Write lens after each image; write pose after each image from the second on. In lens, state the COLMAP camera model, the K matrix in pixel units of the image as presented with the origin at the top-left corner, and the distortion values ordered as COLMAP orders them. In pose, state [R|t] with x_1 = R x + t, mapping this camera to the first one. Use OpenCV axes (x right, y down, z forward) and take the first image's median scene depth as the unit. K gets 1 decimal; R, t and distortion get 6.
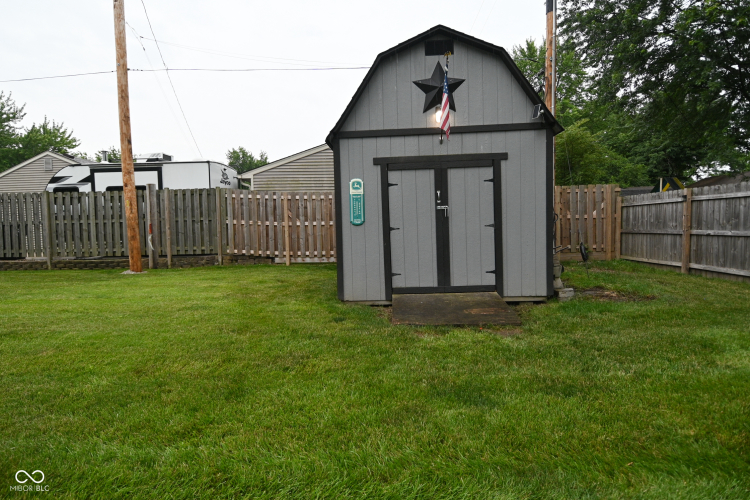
lens RADIAL K [[395.4, 0, 375.6], [0, 395.4, 245.9], [0, 0, 1]] dist [0.021615, -0.031812]
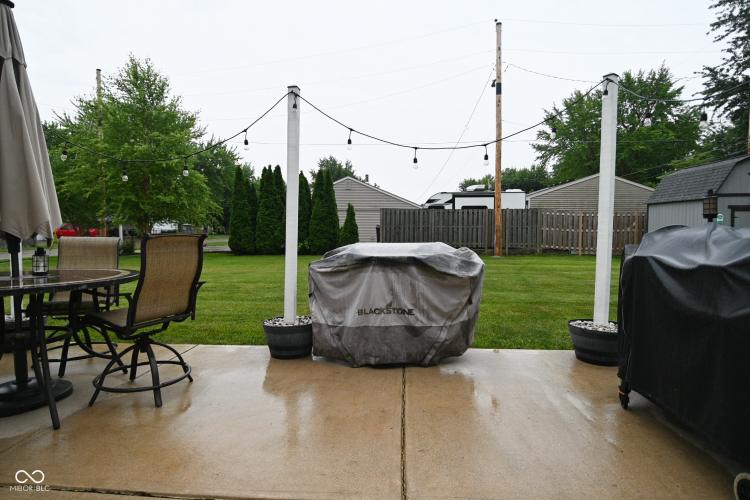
lens RADIAL K [[395.4, 0, 375.6], [0, 395.4, 245.9], [0, 0, 1]] dist [0.021615, -0.031812]
pose [[0.997913, 0.024562, -0.059721, -1.045114], [-0.024883, 0.999680, -0.004633, 0.039650], [0.059588, 0.006110, 0.998204, -0.764301]]
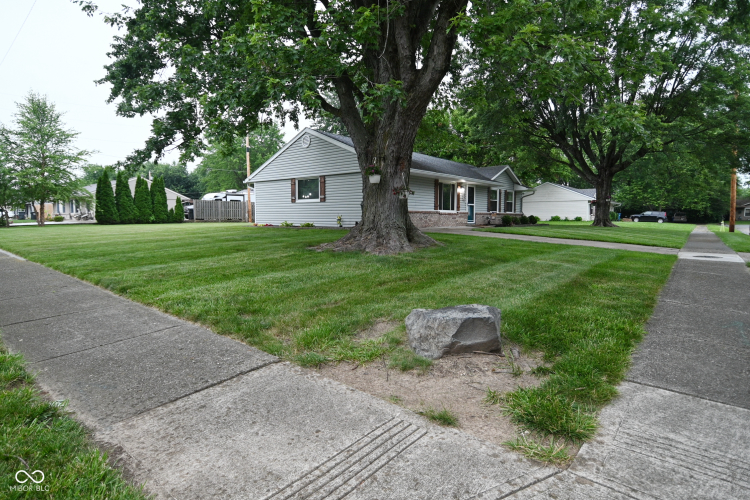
lens RADIAL K [[395.4, 0, 375.6], [0, 395.4, 245.9], [0, 0, 1]] dist [0.021615, -0.031812]
pose [[0.634515, -0.034601, 0.772136, -2.901553], [0.024913, 0.999394, 0.024312, 0.234108], [-0.772509, 0.003810, 0.634992, -2.512563]]
